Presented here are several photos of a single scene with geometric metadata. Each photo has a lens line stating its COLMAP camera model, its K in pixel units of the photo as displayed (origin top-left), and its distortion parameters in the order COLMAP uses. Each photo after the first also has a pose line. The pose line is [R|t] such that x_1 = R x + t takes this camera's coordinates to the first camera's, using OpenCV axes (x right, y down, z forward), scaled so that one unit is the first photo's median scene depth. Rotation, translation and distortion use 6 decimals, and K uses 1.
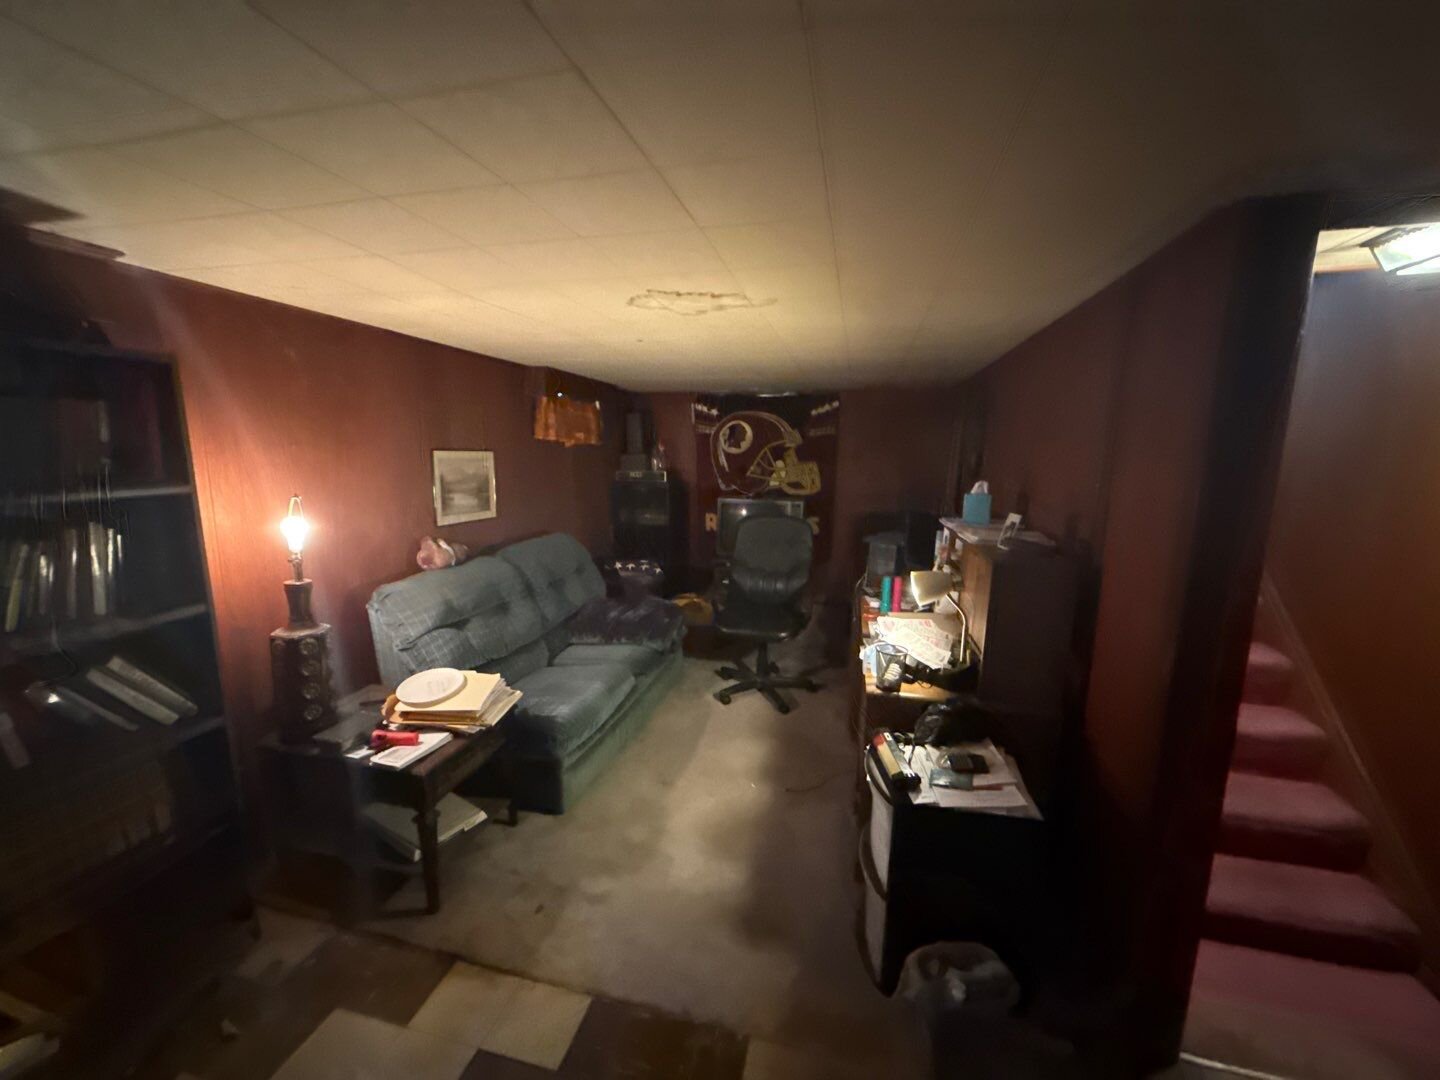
lens RADIAL K [[570.6, 0, 719.8], [0, 570.6, 539.7], [0, 0, 1]] dist [0.002298, 0.000260]
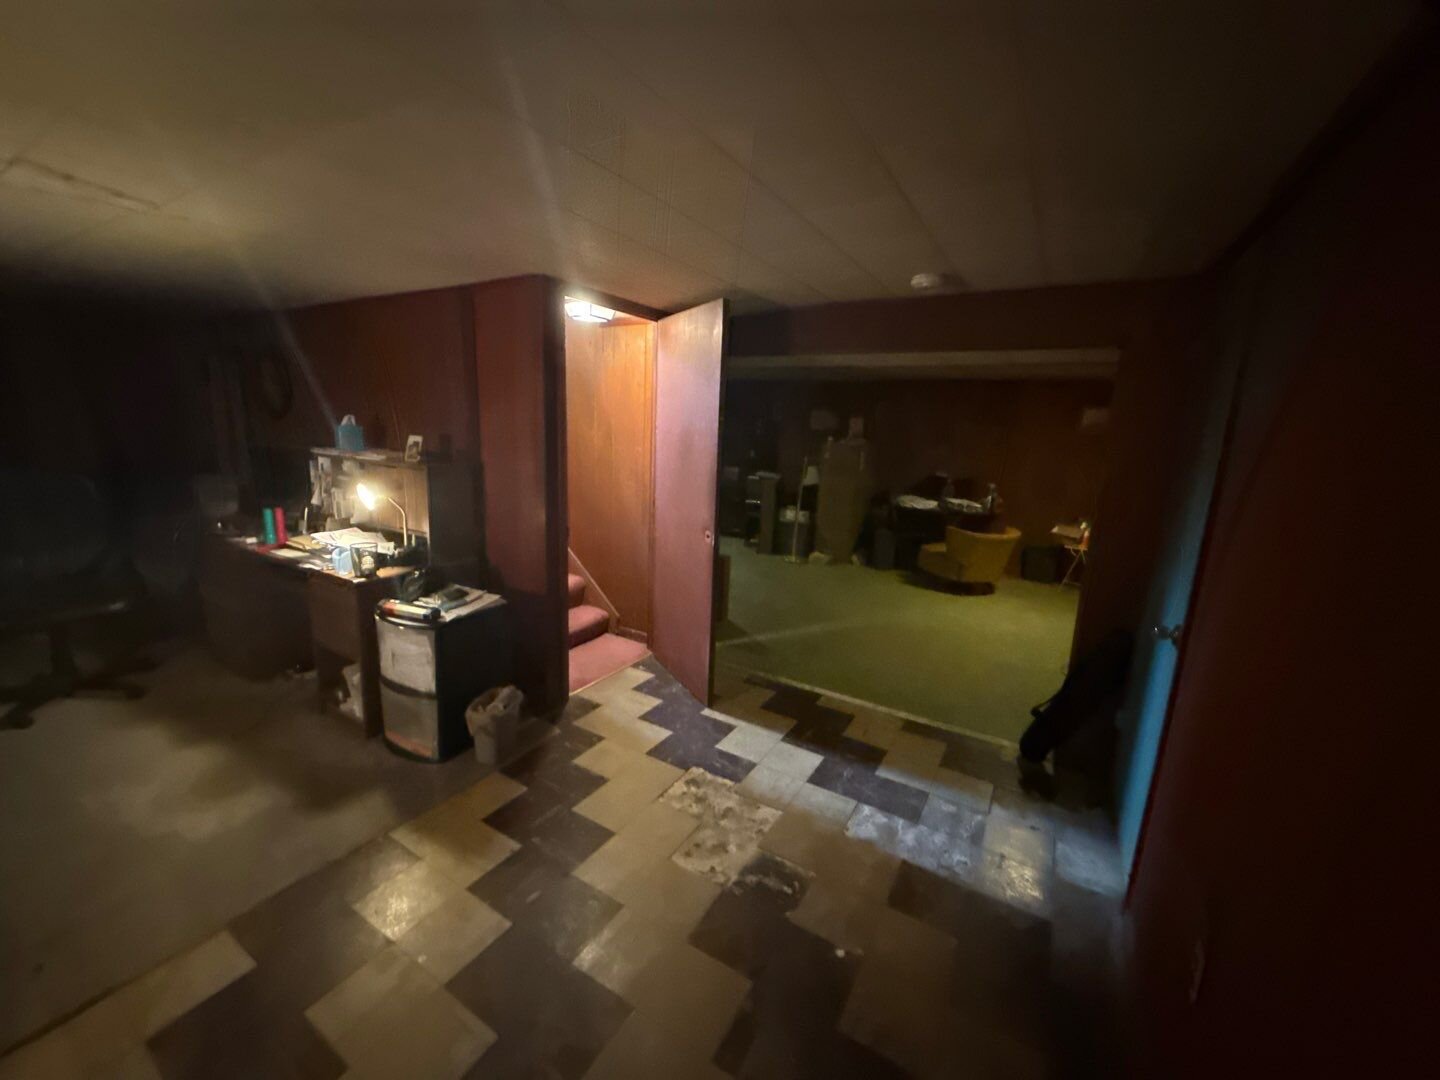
lens RADIAL K [[570.6, 0, 719.0], [0, 570.6, 538.1], [0, 0, 1]] dist [0.002298, 0.000260]
pose [[0.294293, -0.186879, 0.937266, -0.658897], [0.116547, 0.980394, 0.158883, 0.069940], [-0.948582, 0.062478, 0.310304, -0.136346]]
